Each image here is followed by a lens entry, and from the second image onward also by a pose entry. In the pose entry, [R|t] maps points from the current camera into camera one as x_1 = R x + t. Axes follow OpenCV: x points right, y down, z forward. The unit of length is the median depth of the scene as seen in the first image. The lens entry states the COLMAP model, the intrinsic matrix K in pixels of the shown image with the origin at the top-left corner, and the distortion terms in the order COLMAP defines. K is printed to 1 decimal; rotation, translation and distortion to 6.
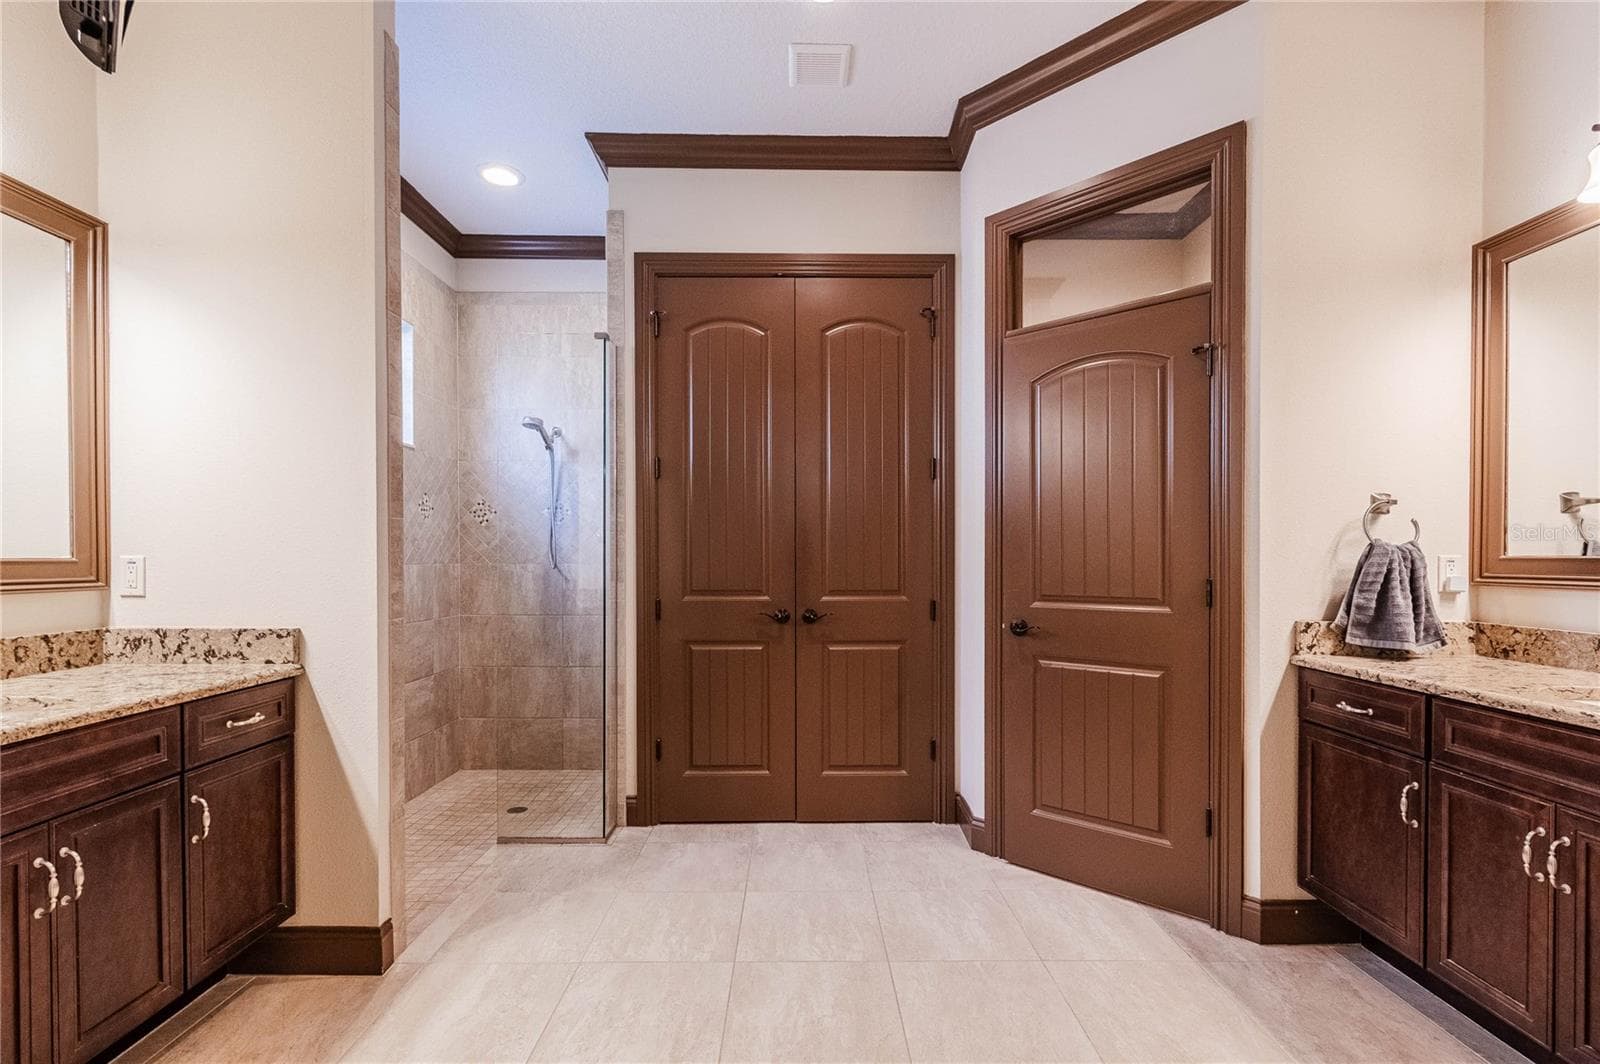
lens RADIAL K [[747.6, 0, 803.8], [0, 747.6, 560.8], [0, 0, 1]] dist [-0.000209, -0.000107]
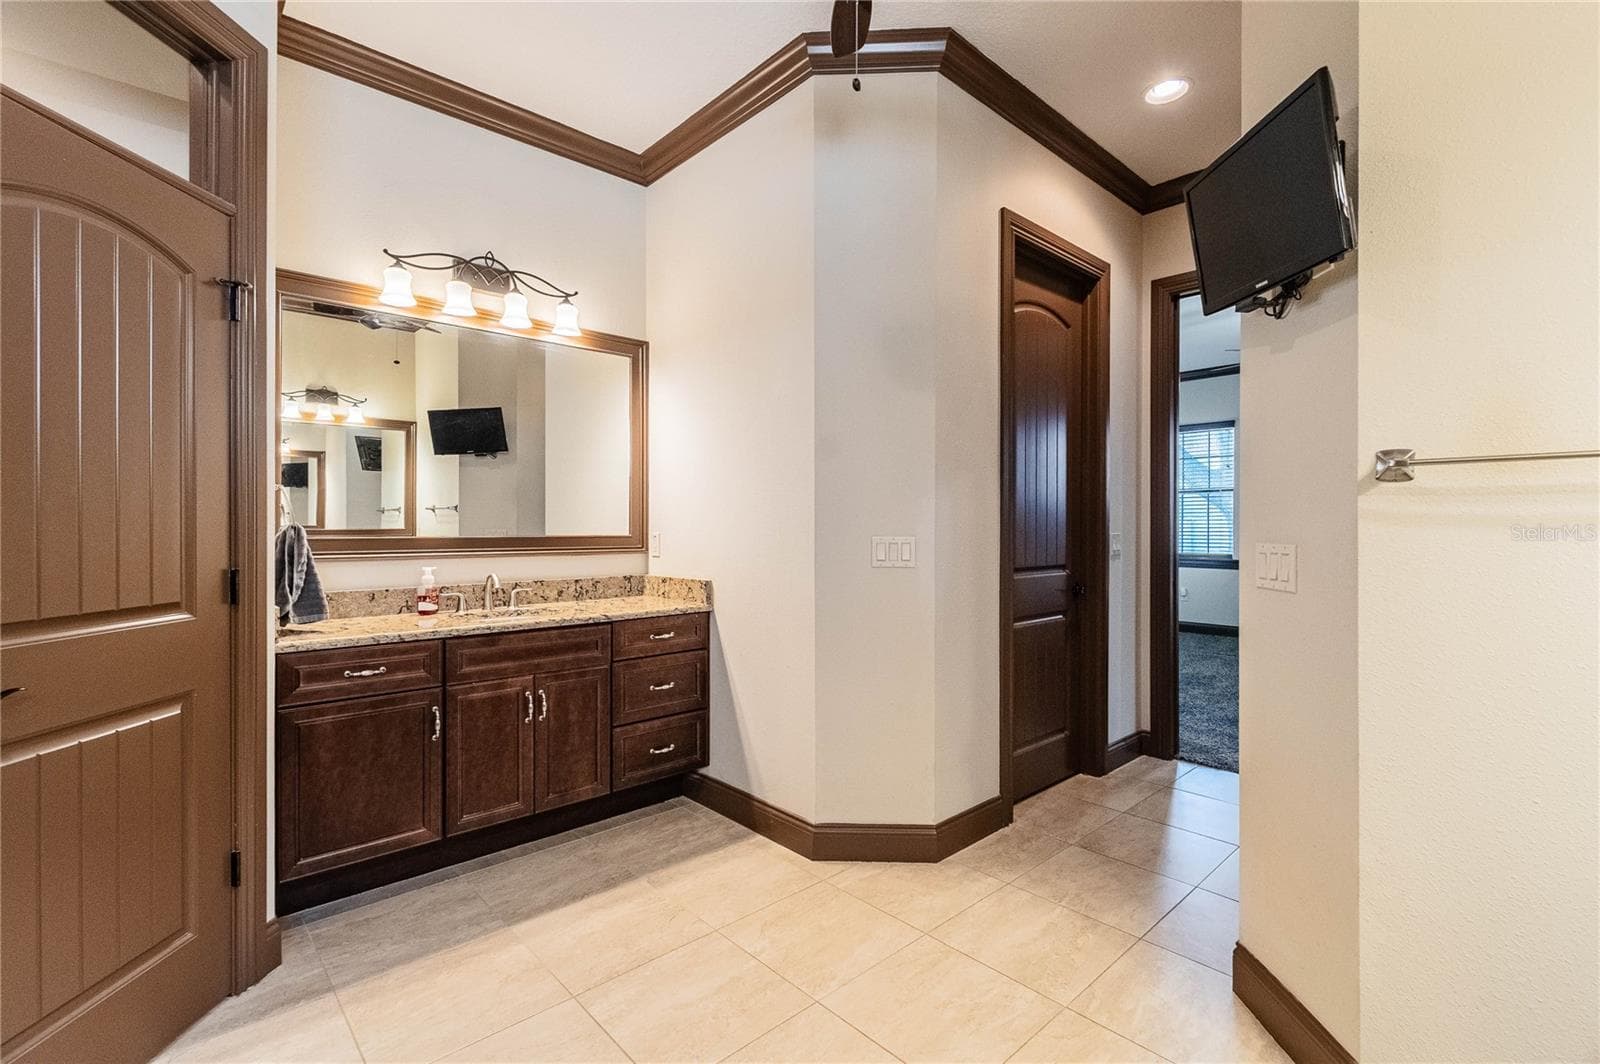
lens RADIAL K [[717.1, 0, 812.5], [0, 717.1, 531.6], [0, 0, 1]] dist [0.013833, -0.000027]
pose [[-0.669520, -0.004129, 0.742782, -0.550353], [0.004150, 0.999948, 0.009300, -0.025667], [-0.742782, 0.009310, -0.669469, 1.250568]]
